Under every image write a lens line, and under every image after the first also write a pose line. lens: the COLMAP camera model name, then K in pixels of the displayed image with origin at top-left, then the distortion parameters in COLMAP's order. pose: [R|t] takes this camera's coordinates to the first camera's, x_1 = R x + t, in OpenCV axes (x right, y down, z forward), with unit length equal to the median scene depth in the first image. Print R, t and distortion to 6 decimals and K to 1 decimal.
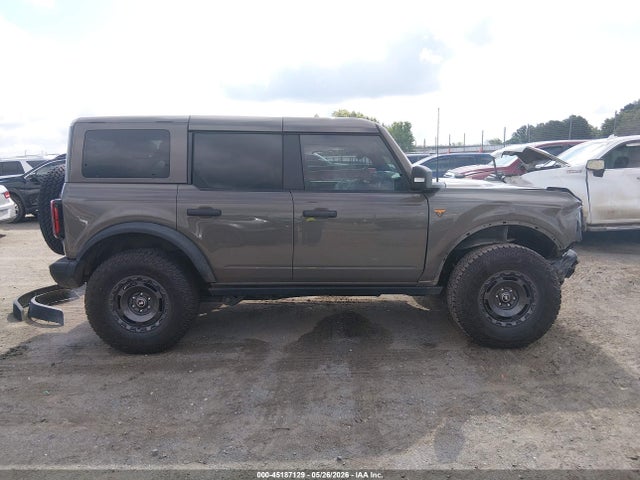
lens RADIAL K [[481.2, 0, 321.7], [0, 481.2, 248.5], [0, 0, 1]] dist [0.100864, -0.162931]
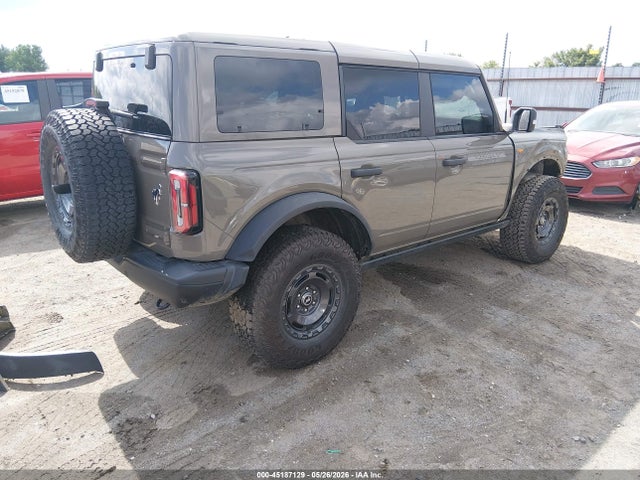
lens RADIAL K [[481.2, 0, 321.7], [0, 481.2, 248.5], [0, 0, 1]] dist [0.100864, -0.162931]
pose [[0.771876, -0.185716, 0.608044, -0.818296], [0.105160, 0.980506, 0.165983, -0.091551], [-0.627016, -0.064176, 0.776358, 0.421481]]
